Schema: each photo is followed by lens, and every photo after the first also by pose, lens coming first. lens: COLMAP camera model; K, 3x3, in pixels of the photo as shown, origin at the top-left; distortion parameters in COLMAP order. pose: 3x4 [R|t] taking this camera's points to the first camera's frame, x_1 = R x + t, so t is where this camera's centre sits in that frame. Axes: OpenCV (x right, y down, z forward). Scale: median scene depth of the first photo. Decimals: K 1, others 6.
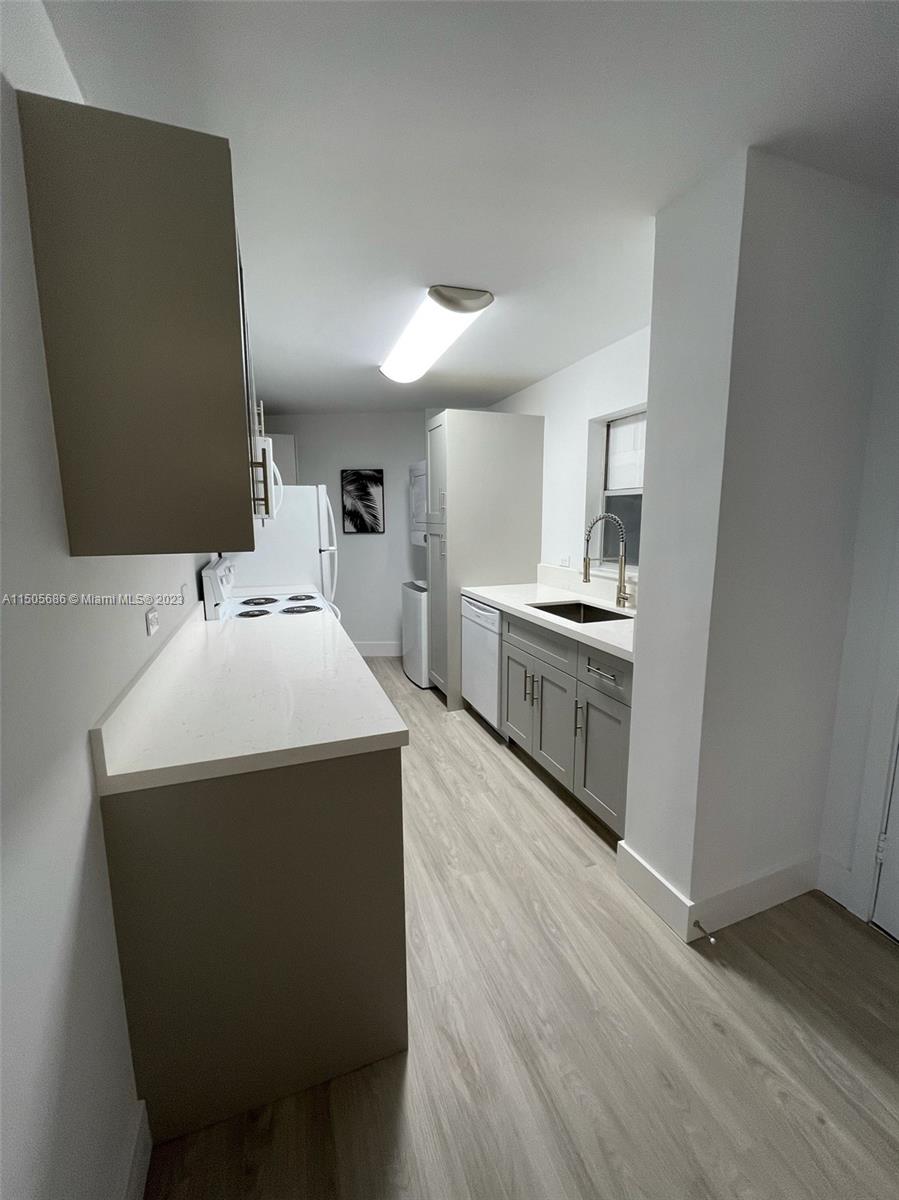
lens RADIAL K [[479.3, 0, 448.8], [0, 479.3, 599.2], [0, 0, 1]] dist [0.003276, -0.000304]
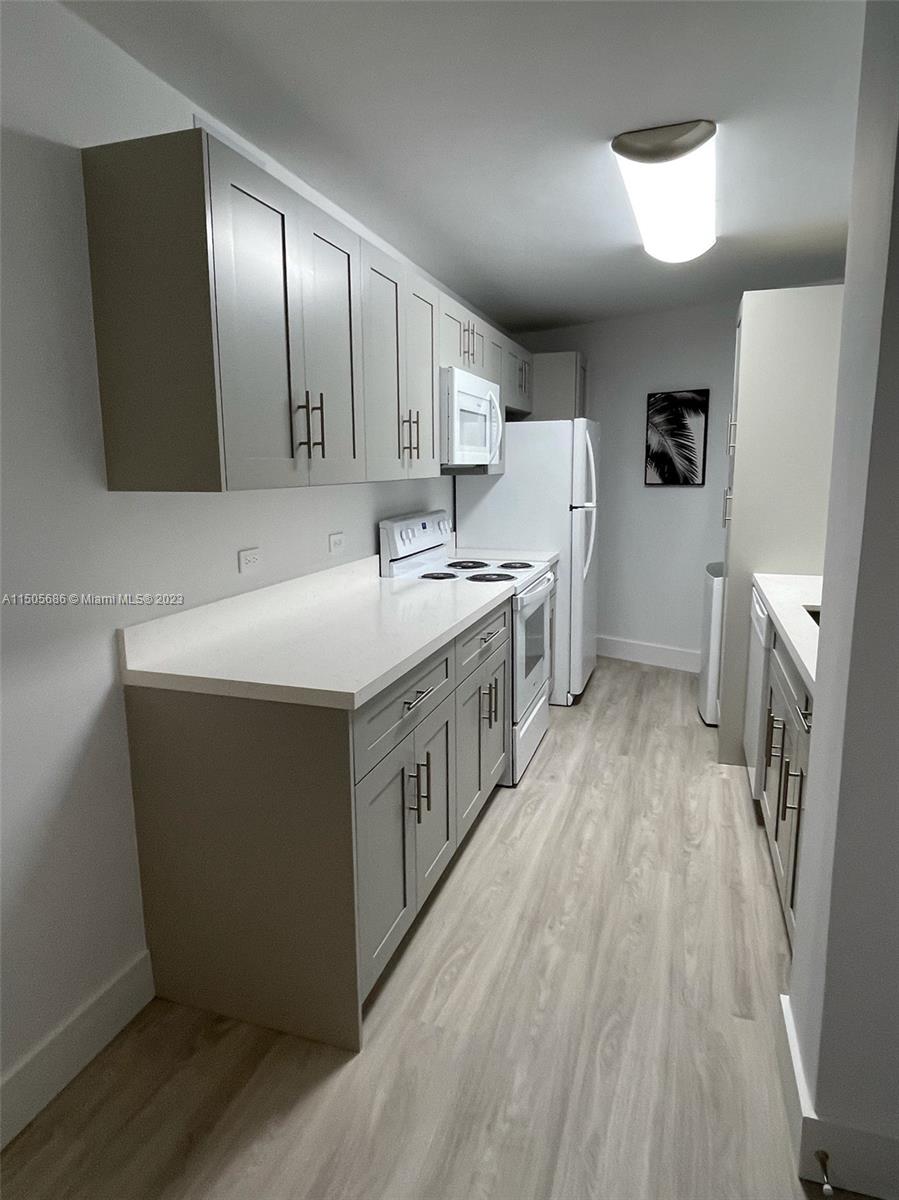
lens RADIAL K [[721.0, 0, 457.9], [0, 721.0, 602.5], [0, 0, 1]] dist [0.003540, 0.004777]
pose [[0.788966, 0.115964, -0.603394, 0.330420], [-0.102626, 0.993104, 0.056673, 0.000451], [0.605805, 0.017211, 0.795427, 0.008065]]
